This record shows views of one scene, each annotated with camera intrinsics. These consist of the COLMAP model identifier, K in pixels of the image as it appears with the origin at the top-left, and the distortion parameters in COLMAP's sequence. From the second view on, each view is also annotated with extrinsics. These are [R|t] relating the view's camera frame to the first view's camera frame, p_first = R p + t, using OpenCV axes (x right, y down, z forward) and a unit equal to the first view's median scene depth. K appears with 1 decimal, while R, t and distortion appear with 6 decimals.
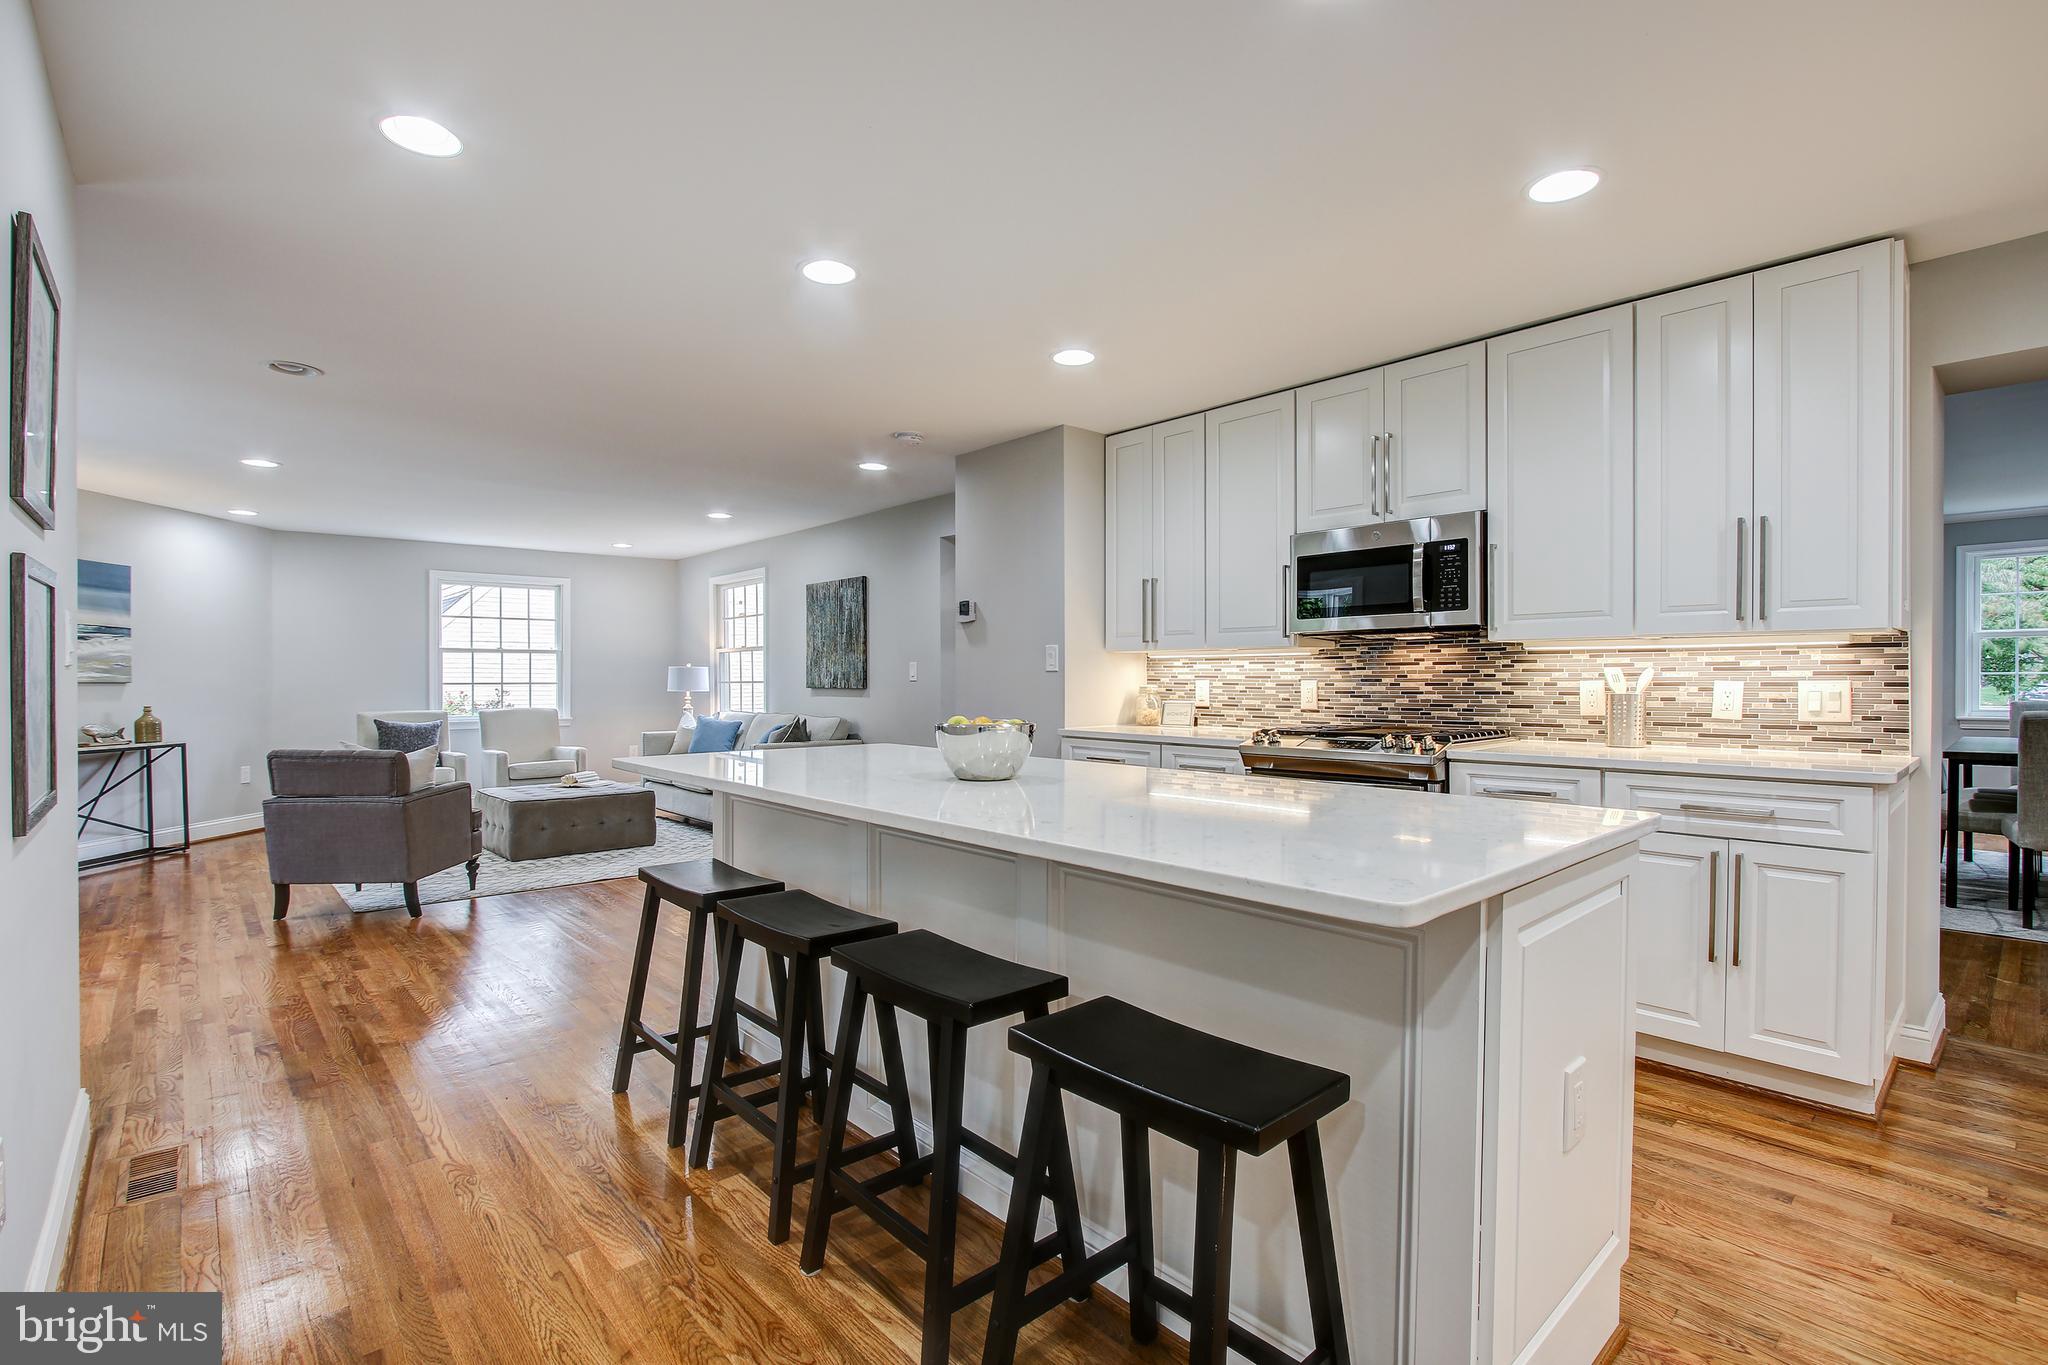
lens RADIAL K [[945.4, 0, 998.1], [0, 945.4, 703.9], [0, 0, 1]] dist [-0.019379, 0.001649]
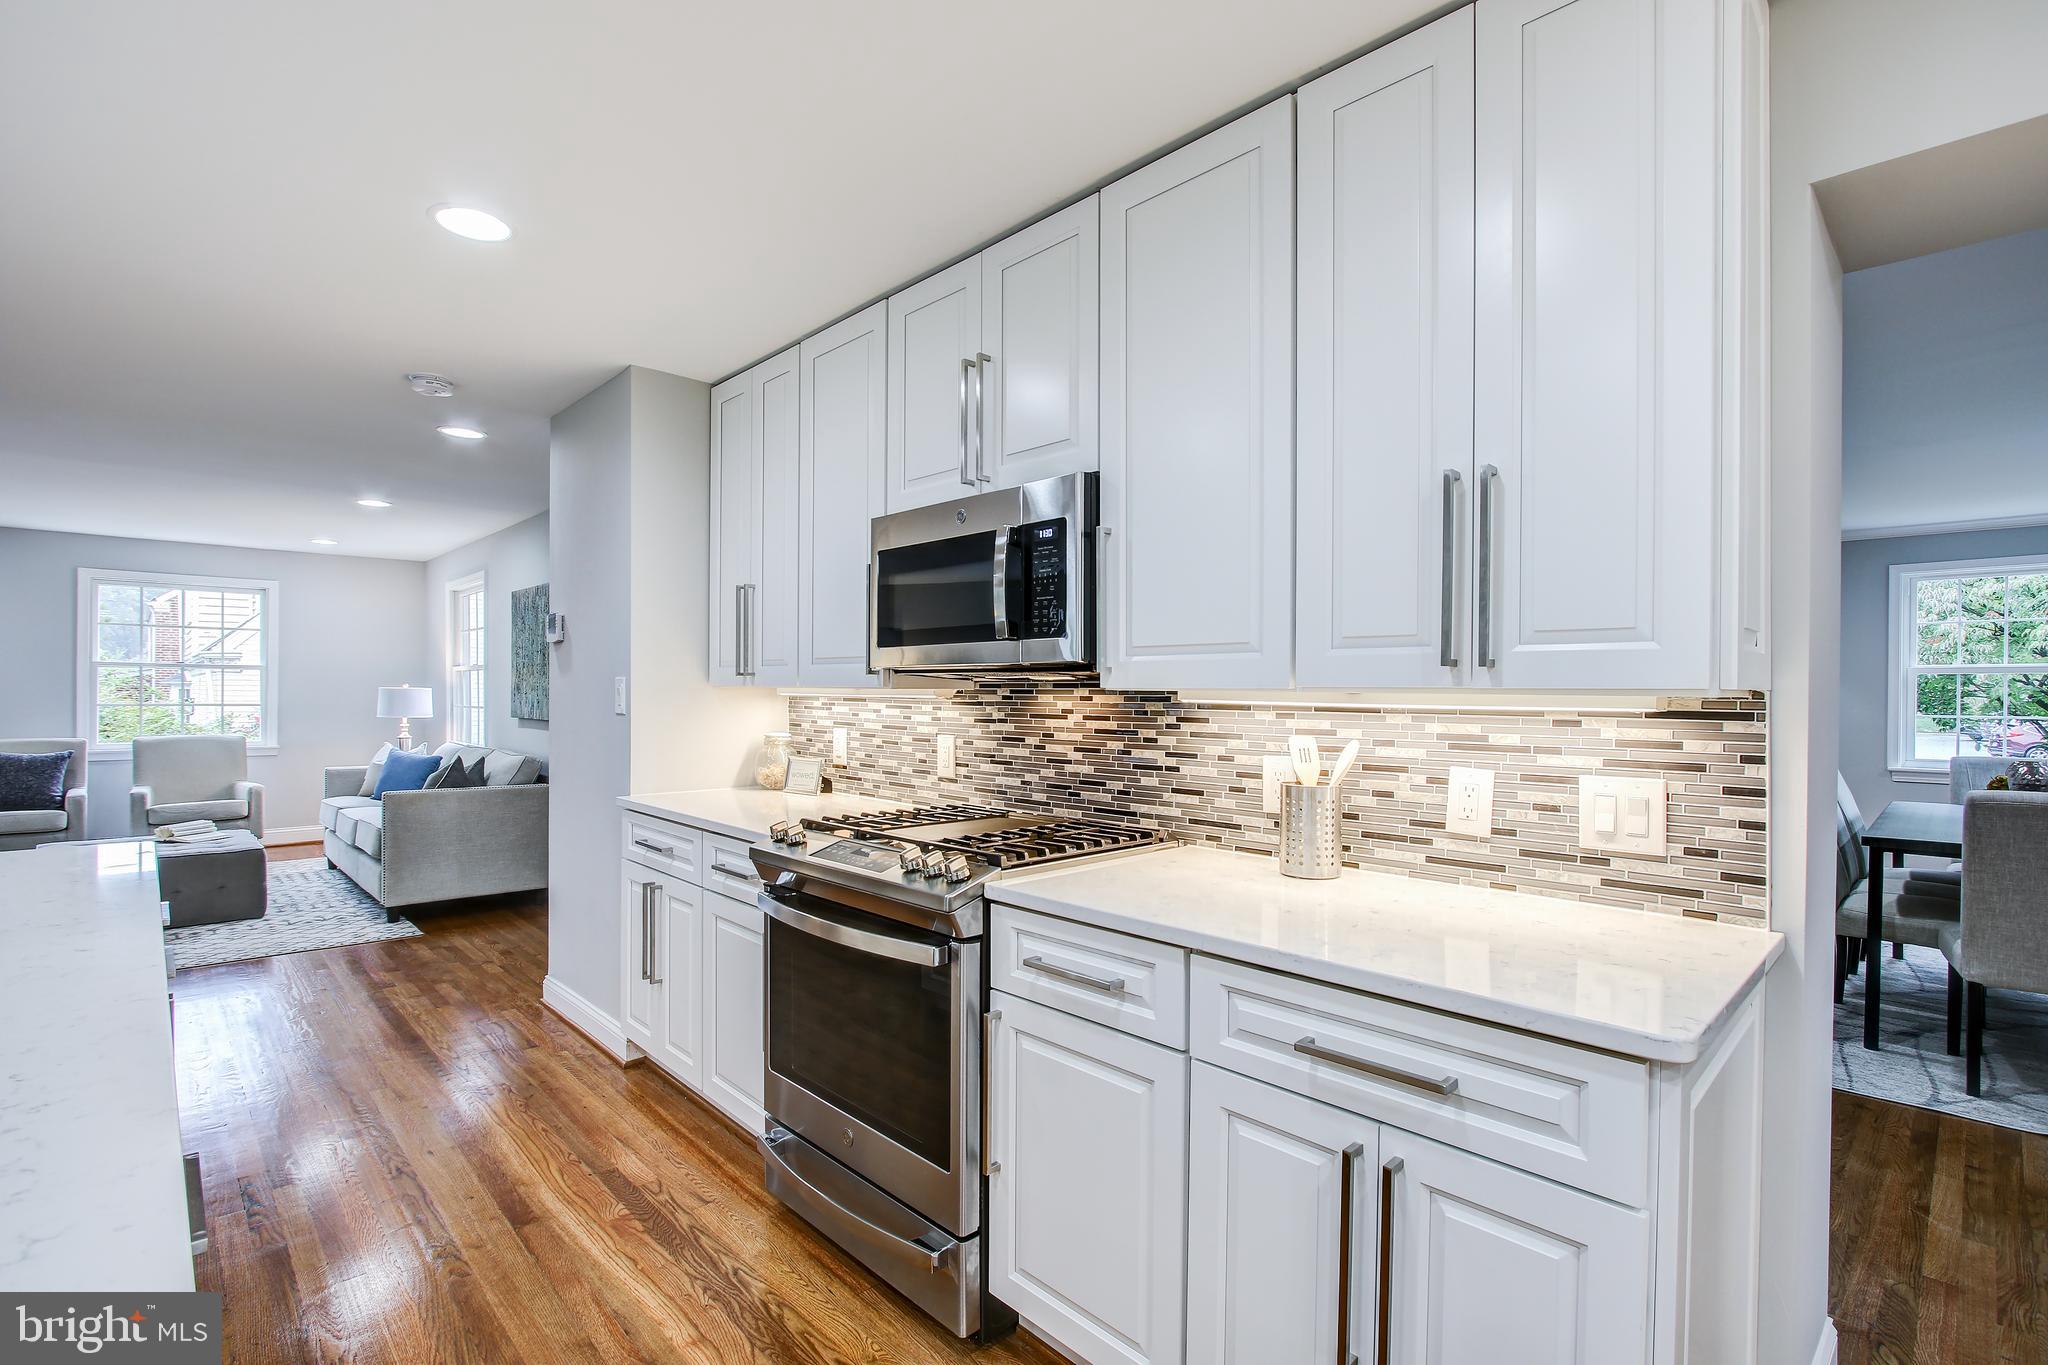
lens RADIAL K [[939.6, 0, 996.0], [0, 939.6, 711.9], [0, 0, 1]] dist [-0.015083, 0.000530]
pose [[0.999503, 0.010999, 0.029541, 0.411447], [-0.010828, 0.999924, -0.005942, -0.045599], [-0.029604, 0.005619, 0.999546, 0.379160]]
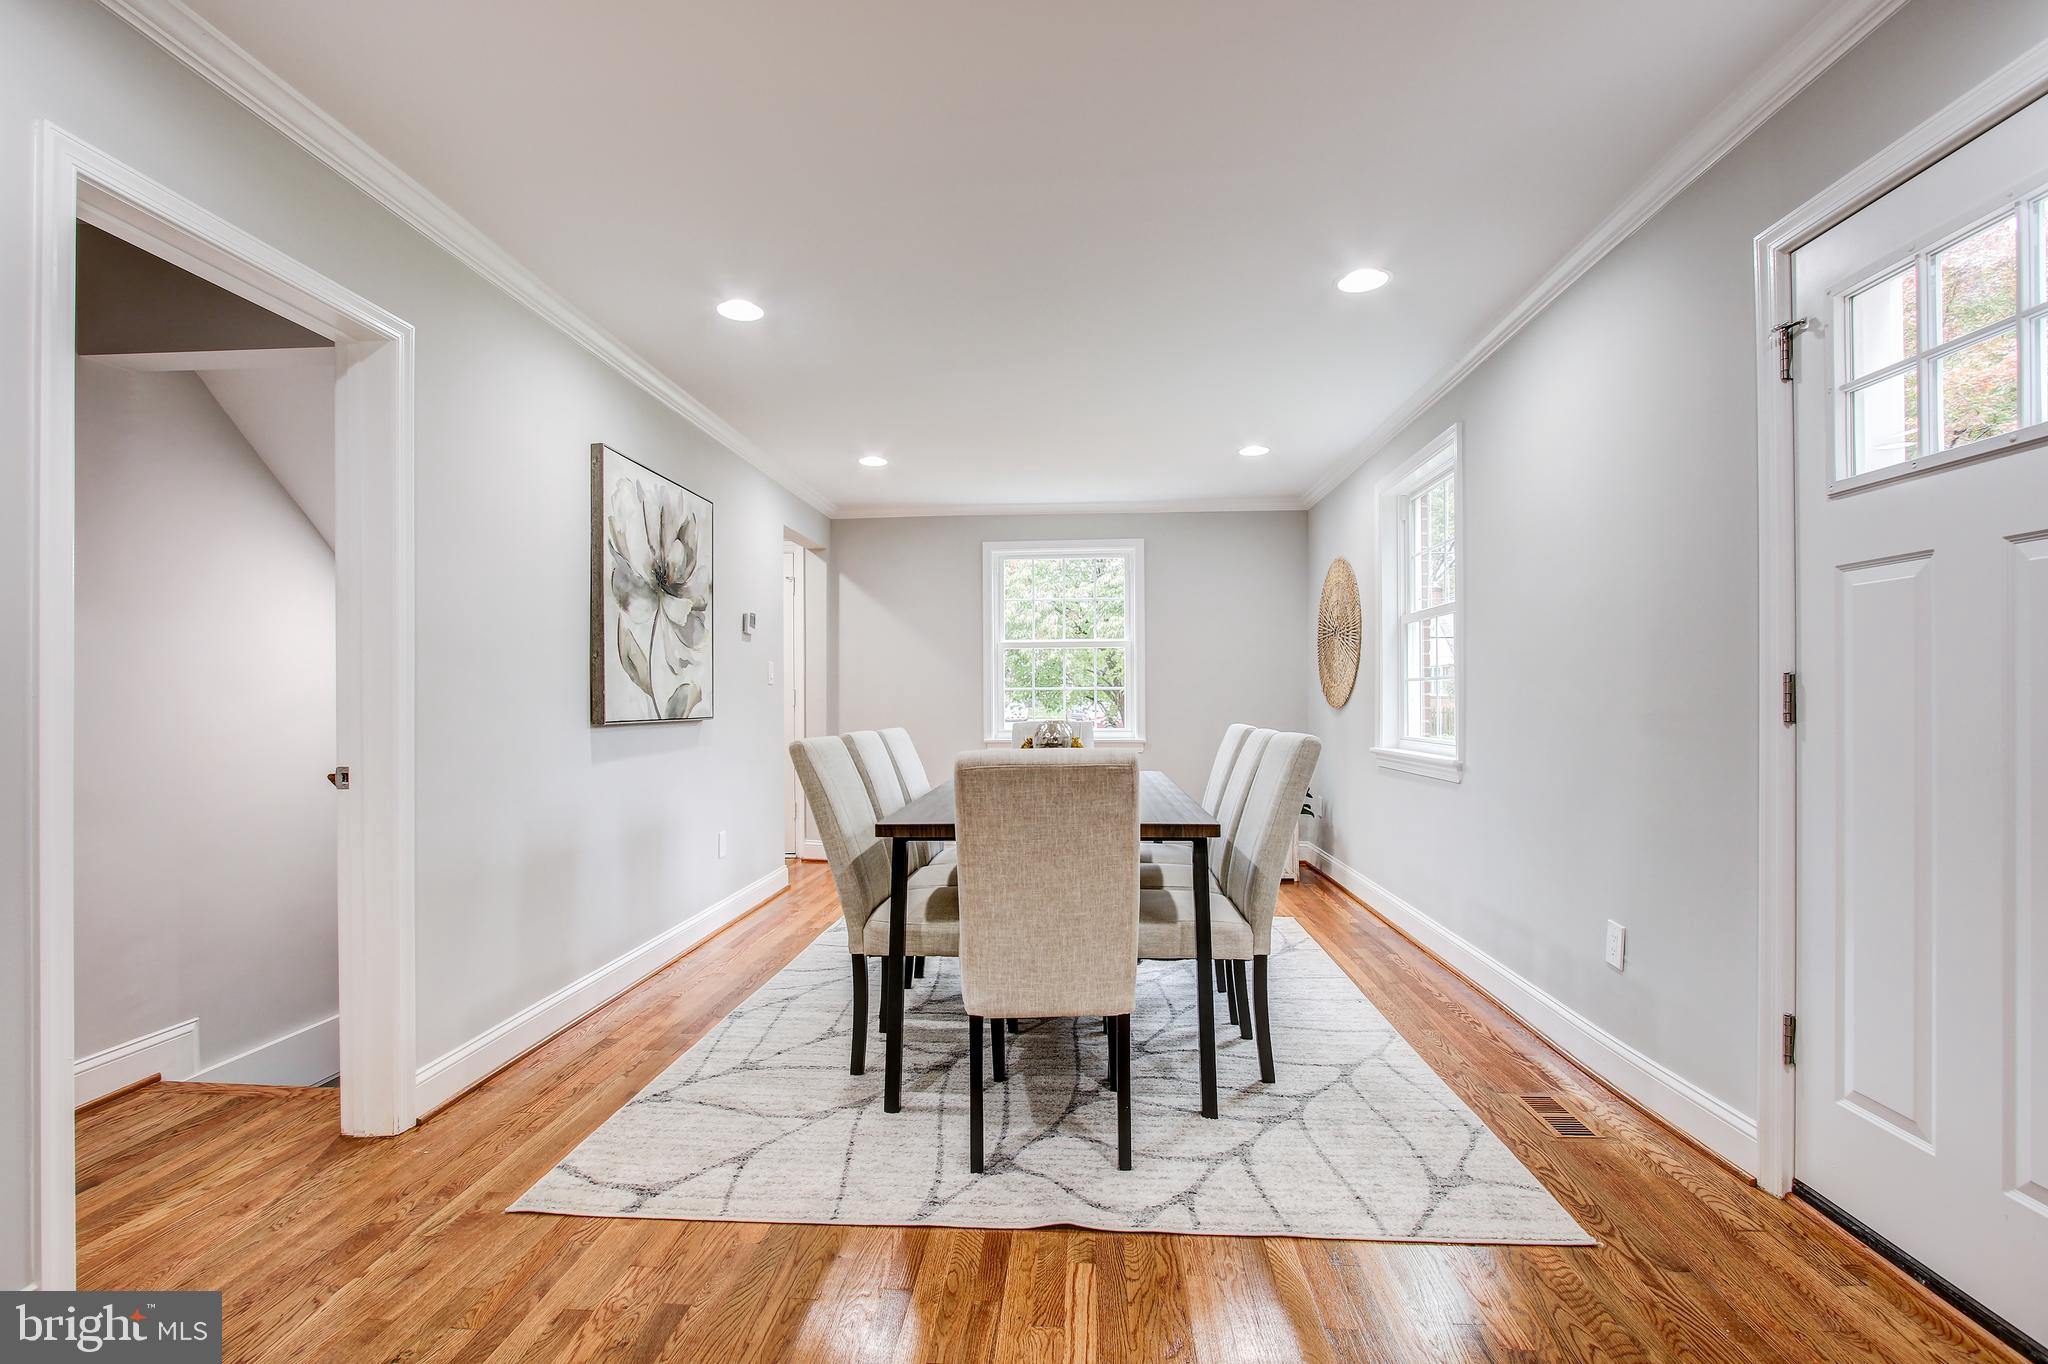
lens RADIAL K [[945.4, 0, 998.1], [0, 945.4, 703.4], [0, 0, 1]] dist [-0.019379, 0.001649]
pose [[0.730199, 0.001228, 0.683233, 0.913309], [0.012182, 0.999816, -0.014816, -0.011626], [-0.683126, 0.019142, 0.730050, 0.723164]]
